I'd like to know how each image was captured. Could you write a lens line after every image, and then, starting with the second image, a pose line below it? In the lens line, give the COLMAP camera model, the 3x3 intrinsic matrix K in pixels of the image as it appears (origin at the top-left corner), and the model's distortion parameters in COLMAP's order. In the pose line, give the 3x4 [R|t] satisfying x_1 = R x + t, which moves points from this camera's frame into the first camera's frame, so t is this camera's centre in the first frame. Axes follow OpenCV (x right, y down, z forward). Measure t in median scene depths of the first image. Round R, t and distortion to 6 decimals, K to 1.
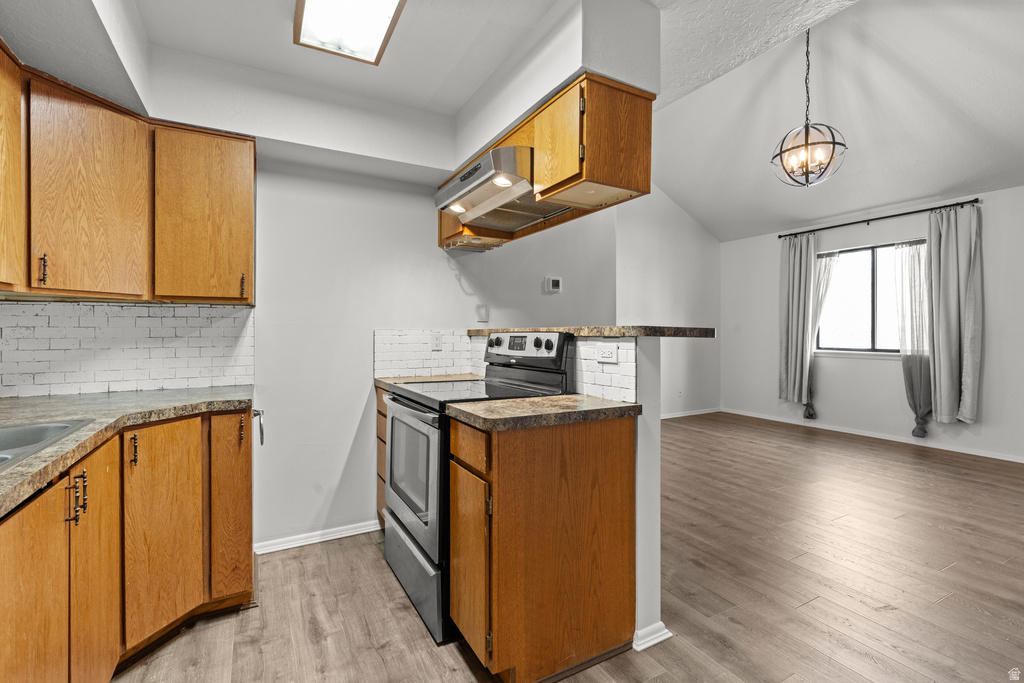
lens RADIAL K [[452.8, 0, 509.6], [0, 452.8, 329.4], [0, 0, 1]] dist [0.001477, -0.000312]
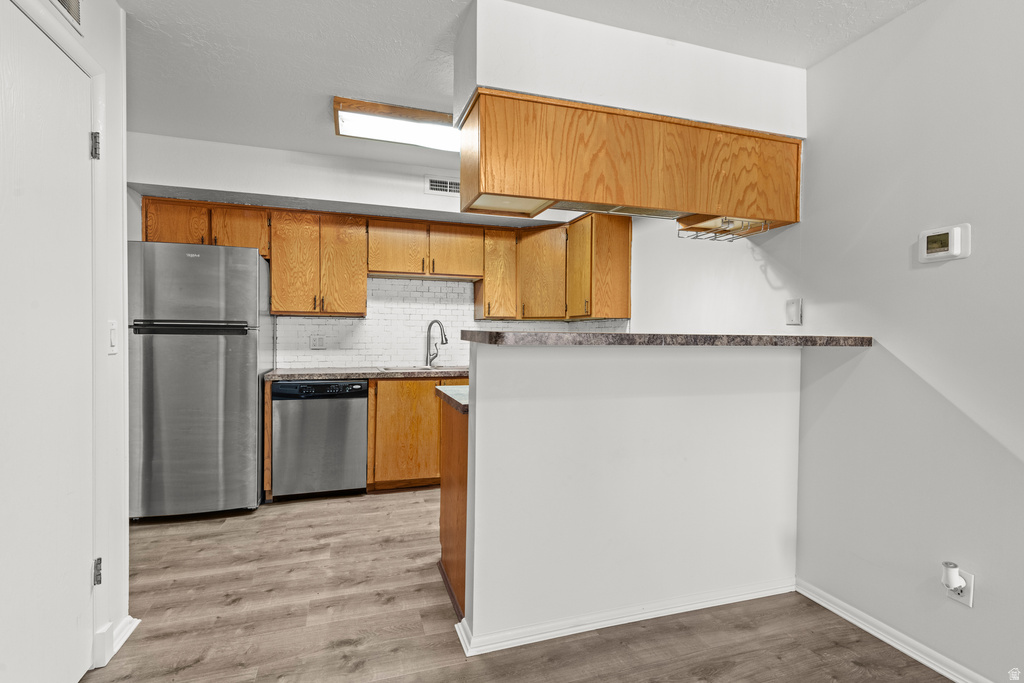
lens RADIAL K [[443.0, 0, 530.8], [0, 443.0, 338.1], [0, 0, 1]] dist [-0.000526, -0.000077]
pose [[-0.104237, 0.011532, -0.994486, 1.125061], [-0.002179, 0.999928, 0.011824, -0.003690], [0.994550, 0.003399, -0.104205, 1.095248]]
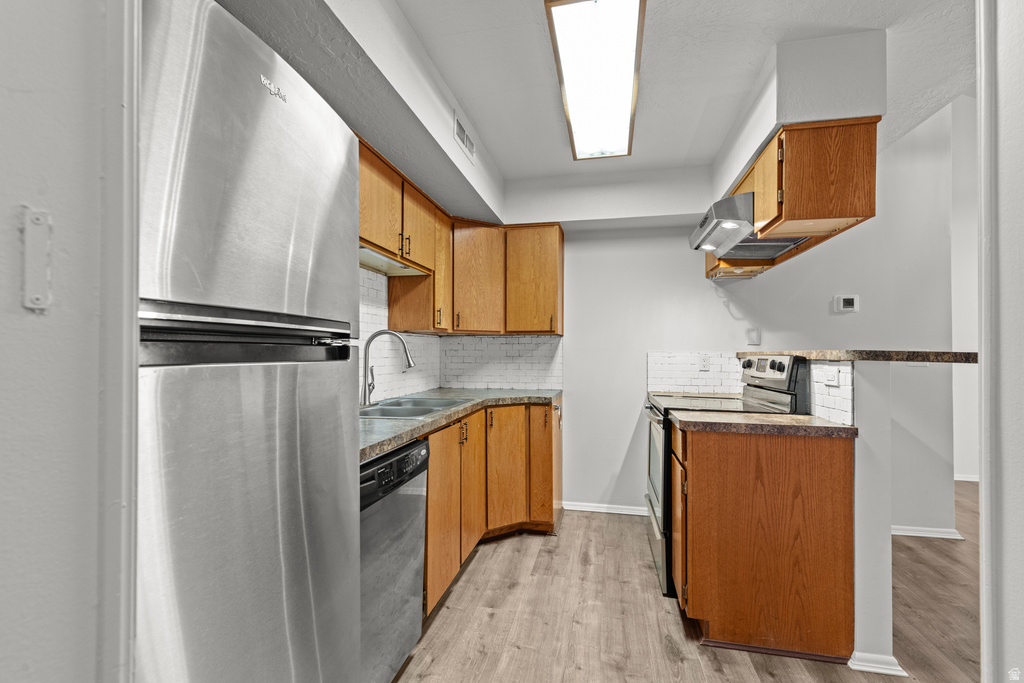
lens RADIAL K [[442.6, 0, 514.1], [0, 442.6, 344.3], [0, 0, 1]] dist [-0.000587, -0.000163]
pose [[0.759500, -0.007526, -0.650464, 0.305428], [-0.001536, 0.999910, -0.013363, -0.005424], [0.650506, 0.011148, 0.759419, -0.220567]]
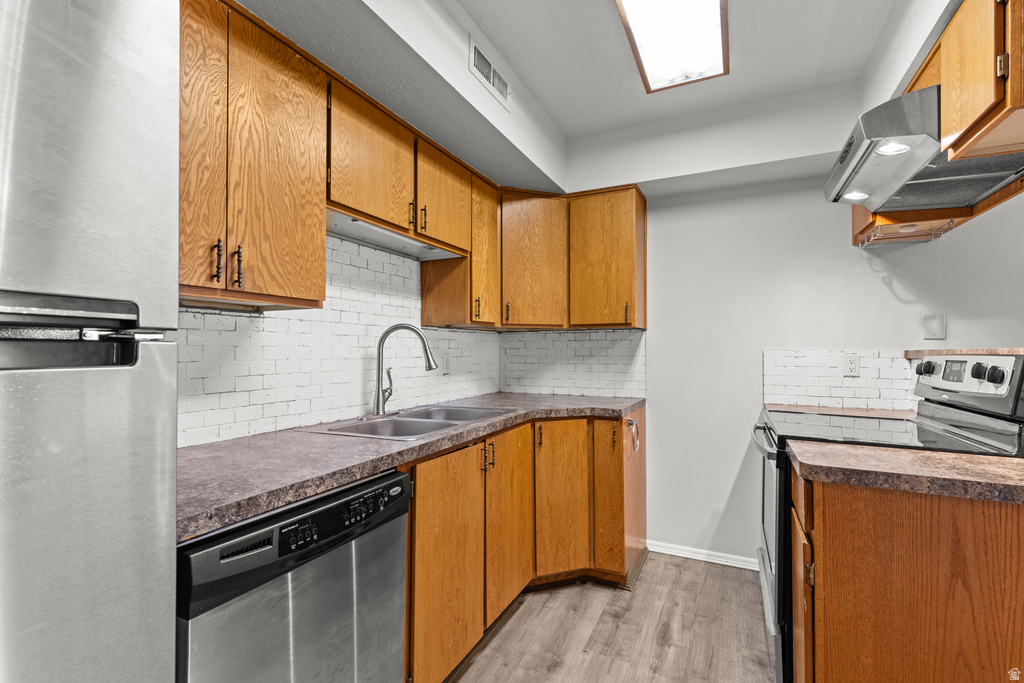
lens RADIAL K [[456.9, 0, 512.0], [0, 456.9, 341.5], [0, 0, 1]] dist [0.001101, -0.000018]
pose [[0.583602, -0.013417, -0.811929, 0.224658], [0.001206, 0.999877, -0.015656, -0.004540], [0.812039, 0.008157, 0.583547, 0.075178]]
